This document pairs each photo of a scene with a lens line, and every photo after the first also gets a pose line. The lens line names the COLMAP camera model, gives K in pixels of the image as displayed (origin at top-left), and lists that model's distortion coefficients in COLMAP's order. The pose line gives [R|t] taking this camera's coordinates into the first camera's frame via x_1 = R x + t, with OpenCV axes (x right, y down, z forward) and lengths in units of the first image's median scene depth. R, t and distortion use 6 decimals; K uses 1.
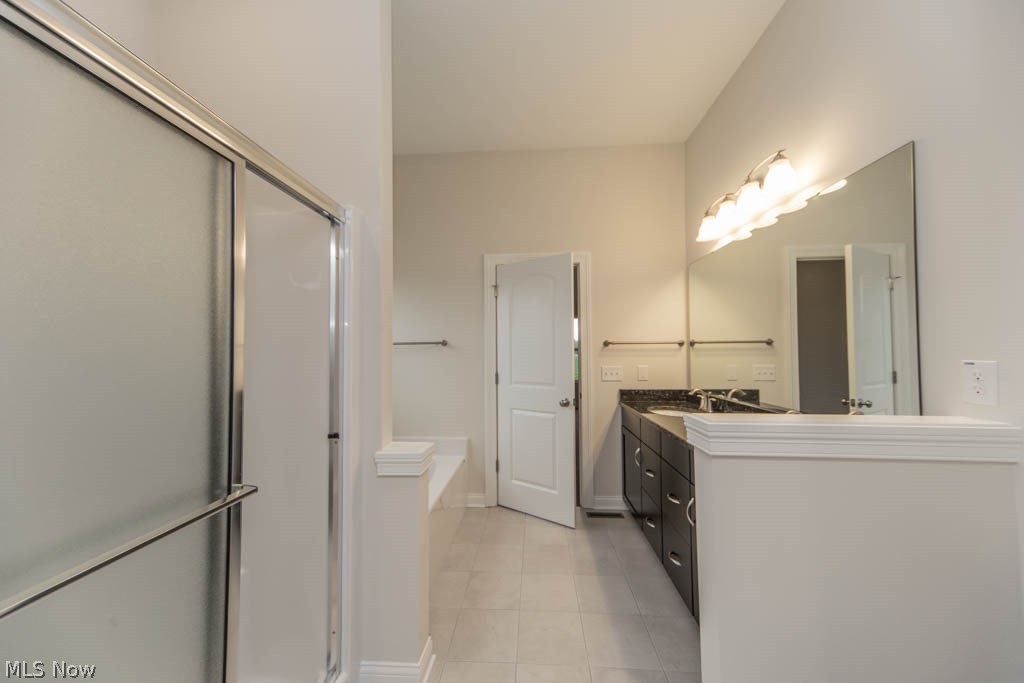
lens RADIAL K [[356.1, 0, 512.0], [0, 356.1, 341.5], [0, 0, 1]] dist [0.018941, -0.000139]
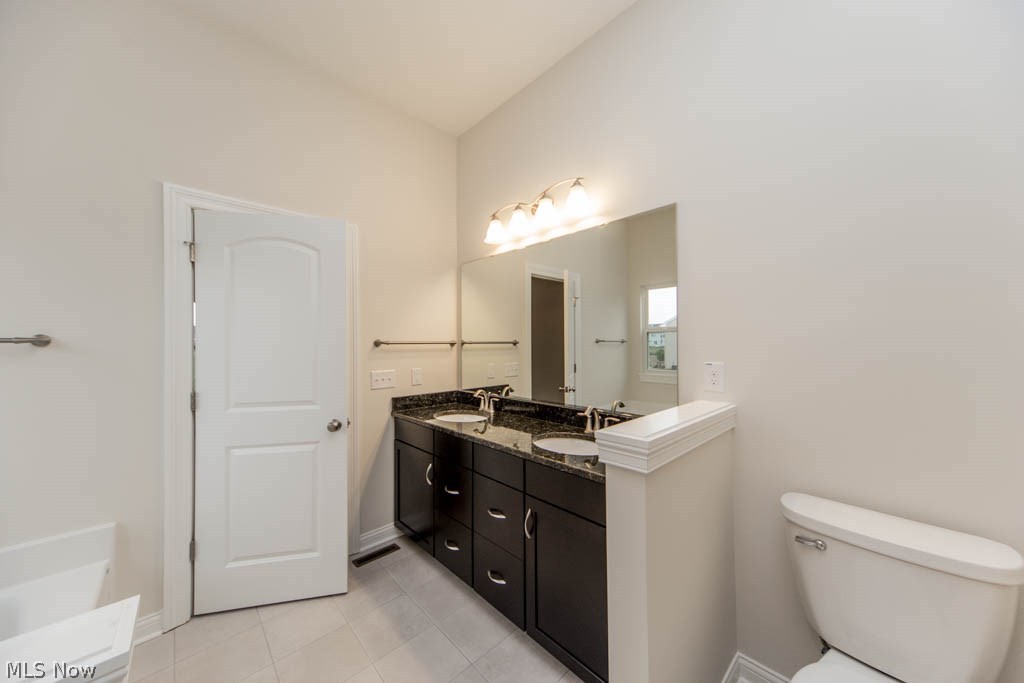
lens RADIAL K [[356.1, 0, 512.0], [0, 356.1, 341.5], [0, 0, 1]] dist [0.018941, -0.000139]
pose [[0.679208, 0.007709, 0.733905, -0.132499], [-0.018419, 0.999809, 0.006544, -0.009913], [-0.733714, -0.017962, 0.679220, 0.224795]]
